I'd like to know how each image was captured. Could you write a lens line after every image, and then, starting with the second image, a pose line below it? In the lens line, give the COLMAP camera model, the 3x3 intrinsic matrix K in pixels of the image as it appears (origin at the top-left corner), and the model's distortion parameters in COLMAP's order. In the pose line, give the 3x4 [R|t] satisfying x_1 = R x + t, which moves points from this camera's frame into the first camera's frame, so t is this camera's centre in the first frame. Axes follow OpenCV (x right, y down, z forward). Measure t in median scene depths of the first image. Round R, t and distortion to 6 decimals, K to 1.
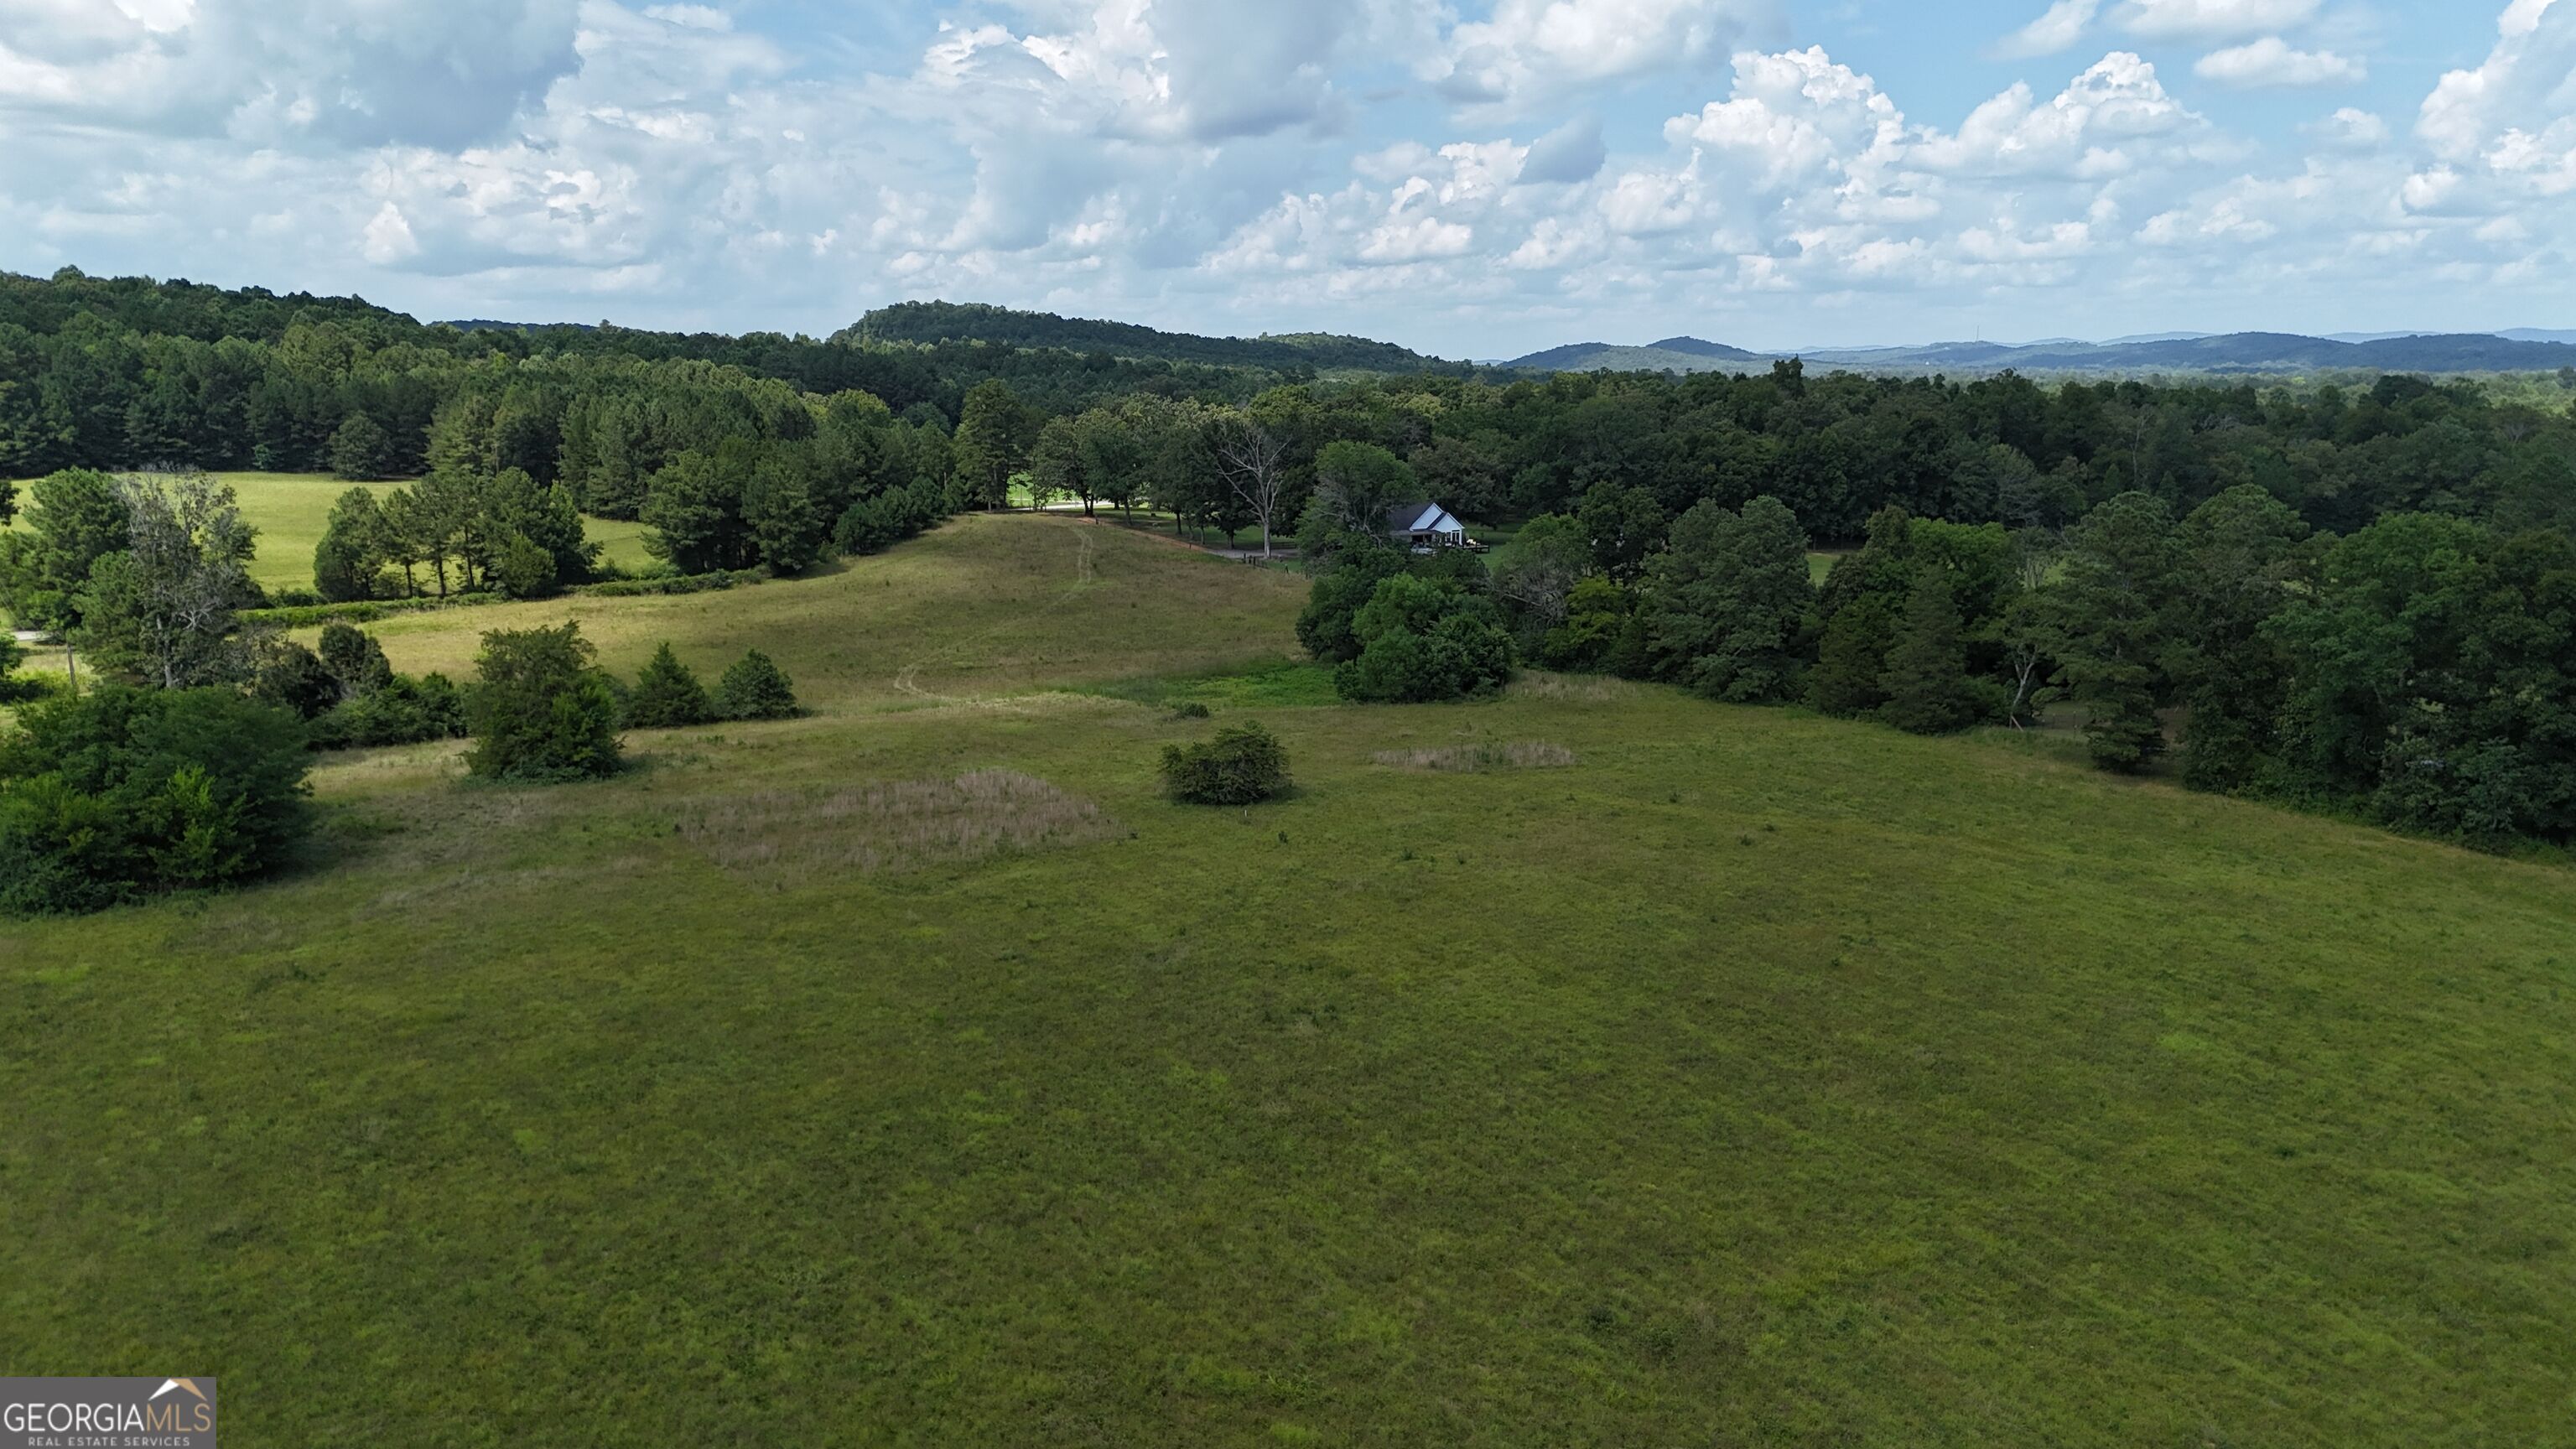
lens RADIAL K [[1918.6, 0, 1287.8], [0, 1918.6, 706.1], [0, 0, 1]] dist [0.102408, -0.097942]
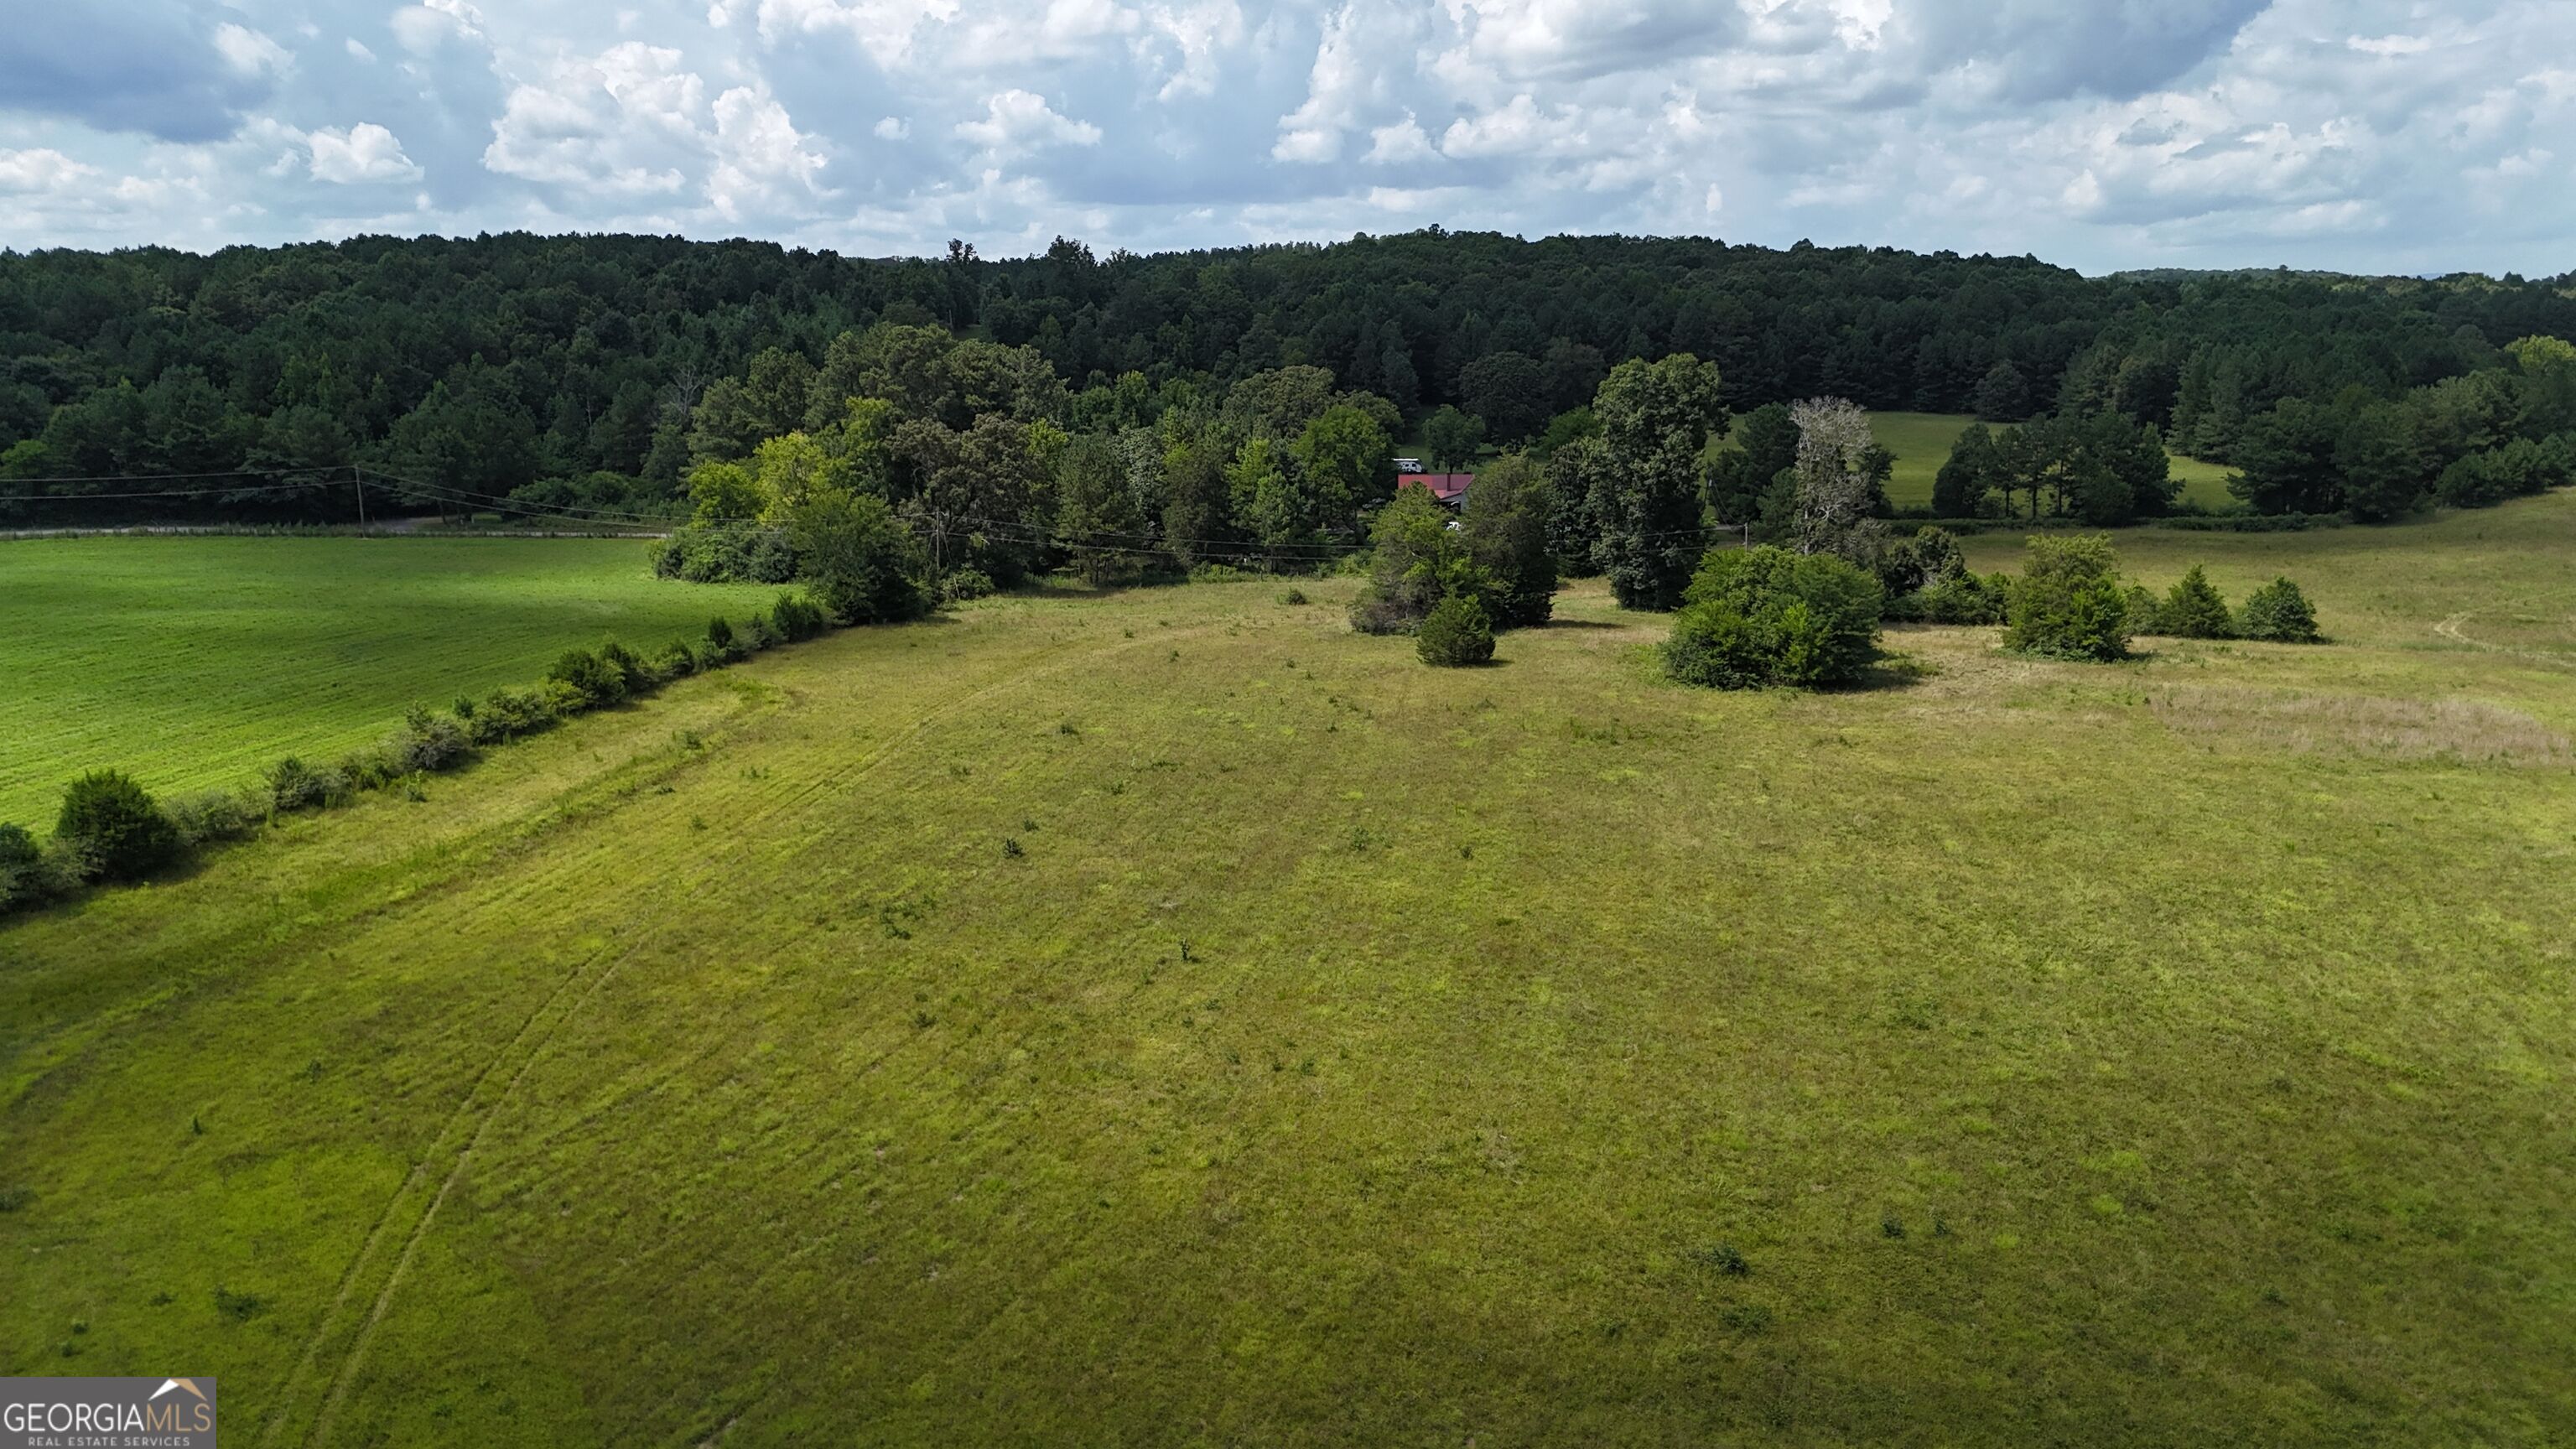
lens RADIAL K [[1918.6, 0, 1287.8], [0, 1918.6, 706.1], [0, 0, 1]] dist [0.102408, -0.097942]
pose [[0.696183, 0.138740, -0.704329, 0.091143], [-0.121259, 0.989775, 0.075110, 0.020942], [0.707548, 0.033116, 0.705888, -0.130545]]
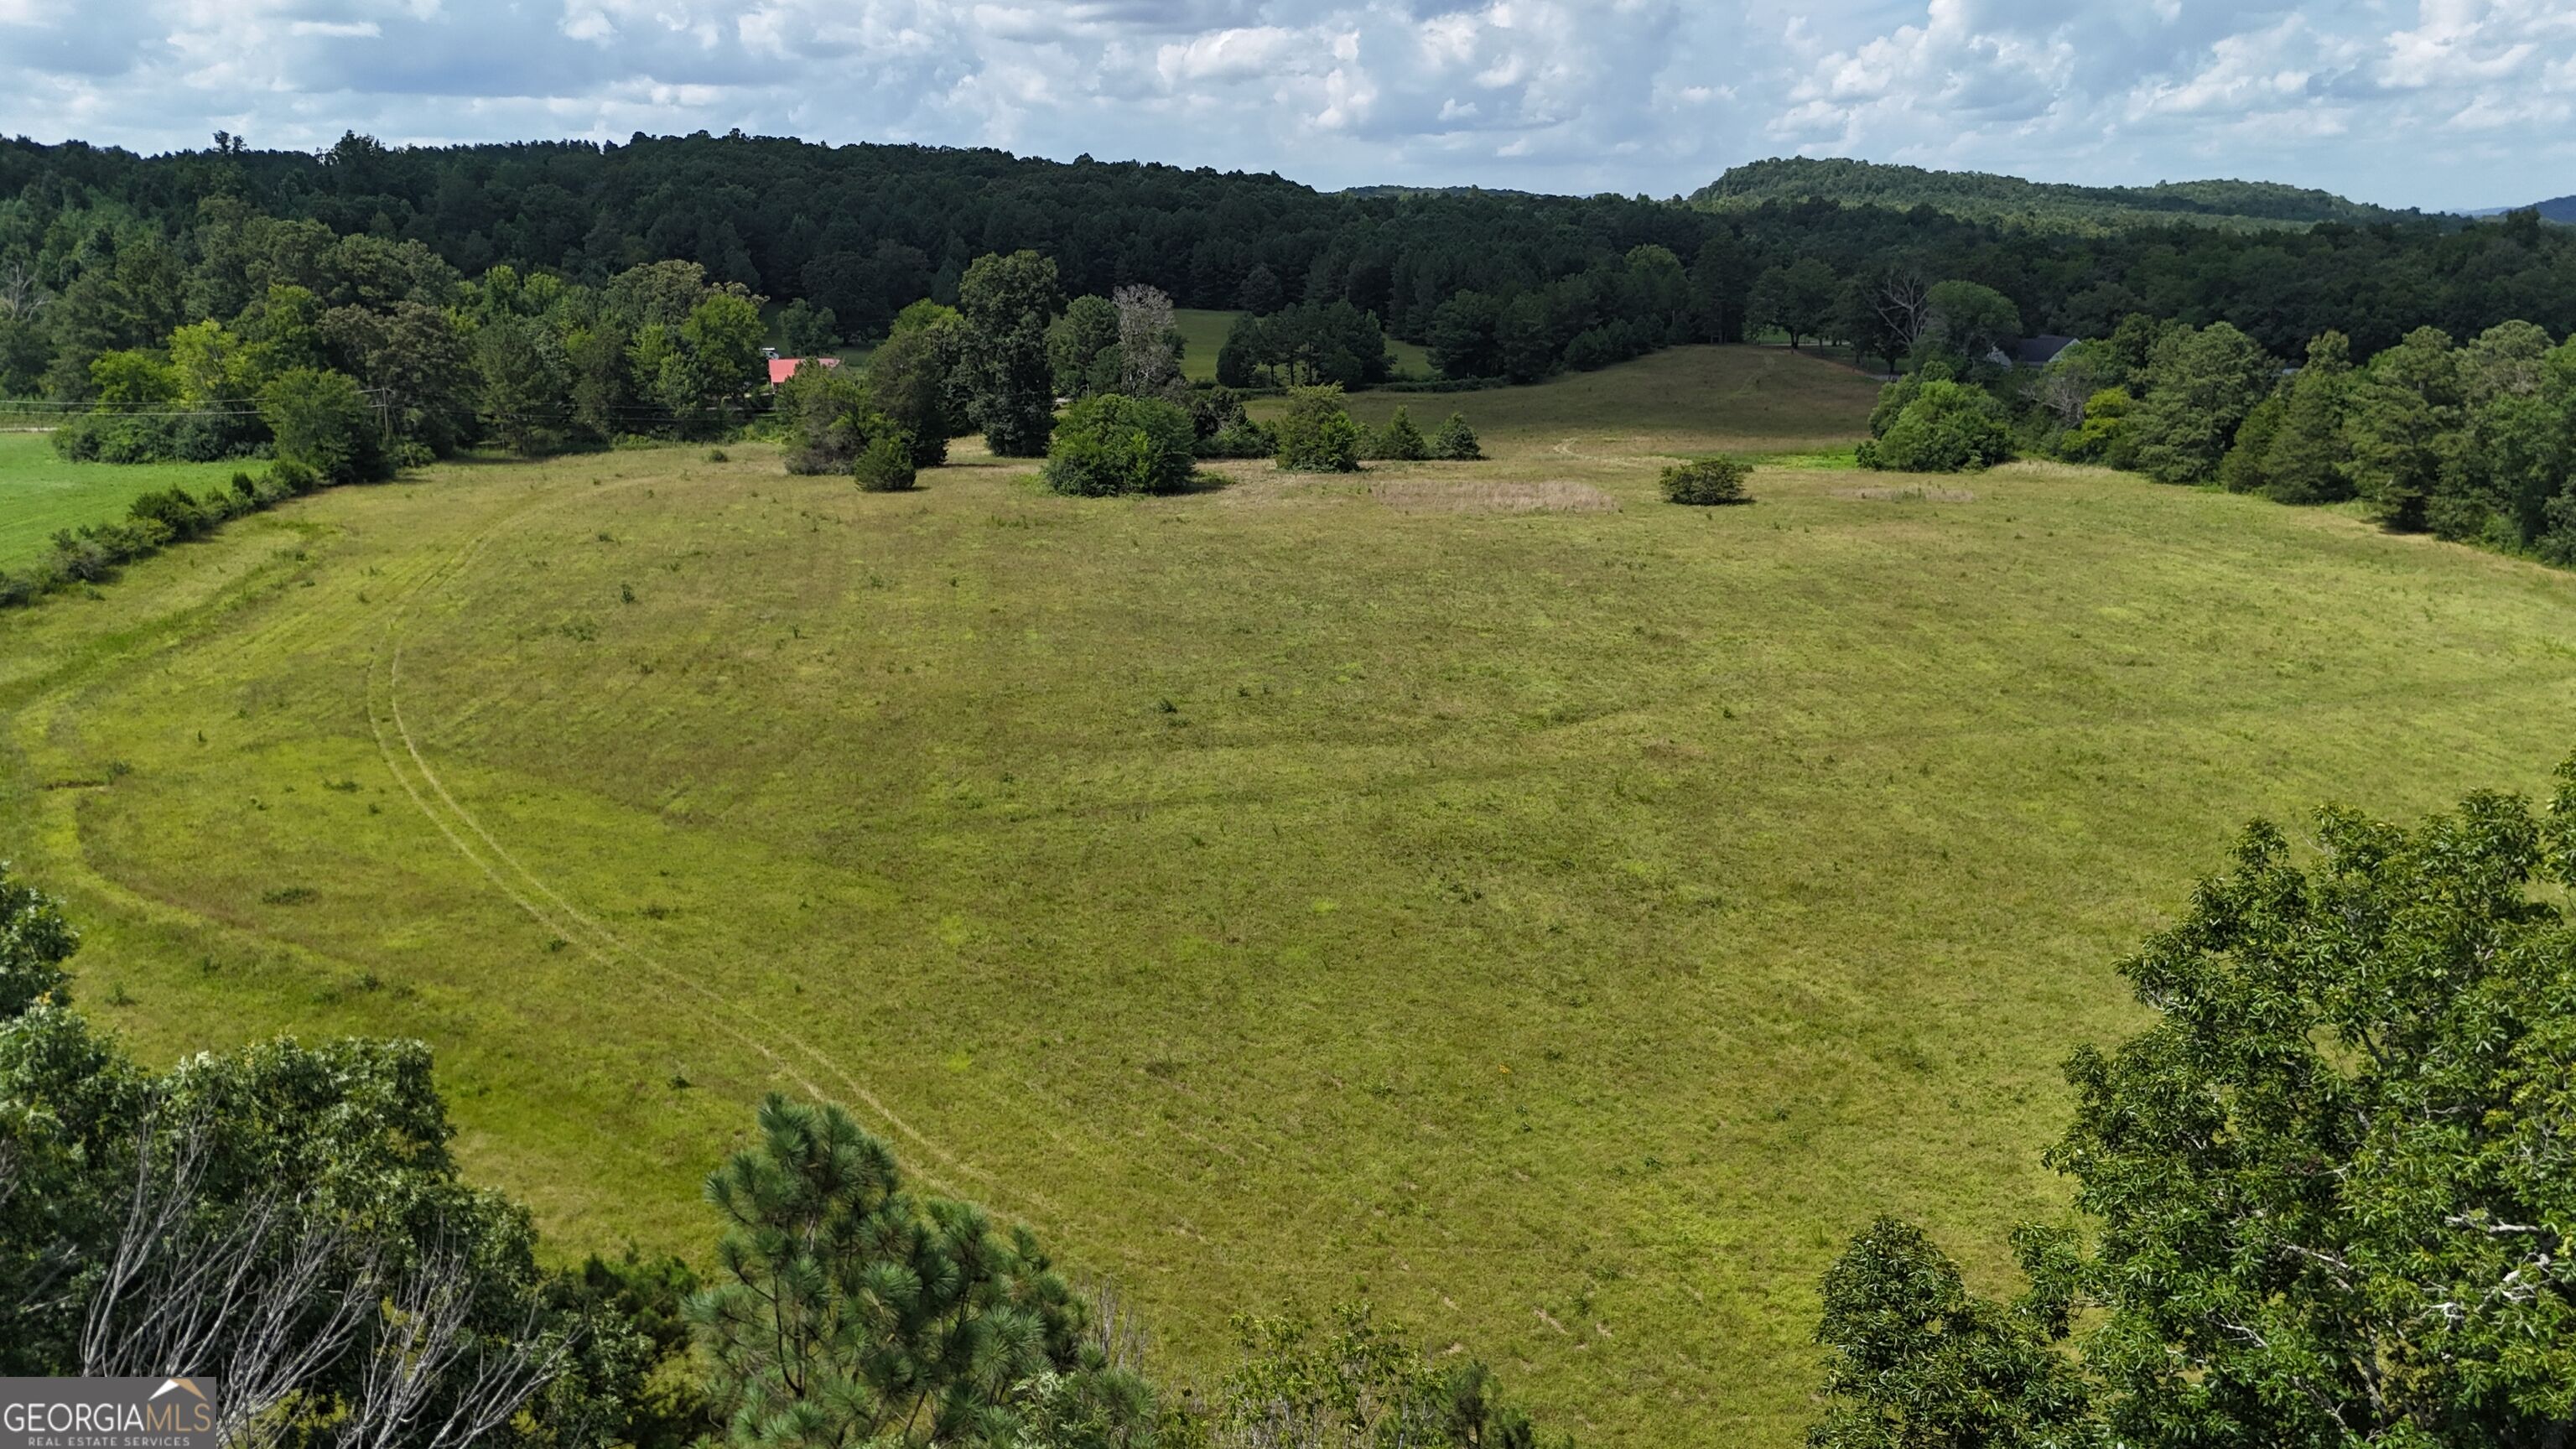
lens RADIAL K [[1918.6, 0, 1287.8], [0, 1918.6, 706.1], [0, 0, 1]] dist [0.102408, -0.097942]
pose [[0.905341, 0.101662, -0.412338, 0.194109], [-0.072625, 0.993685, 0.085537, 0.060388], [0.418430, -0.047494, 0.907007, -0.342655]]
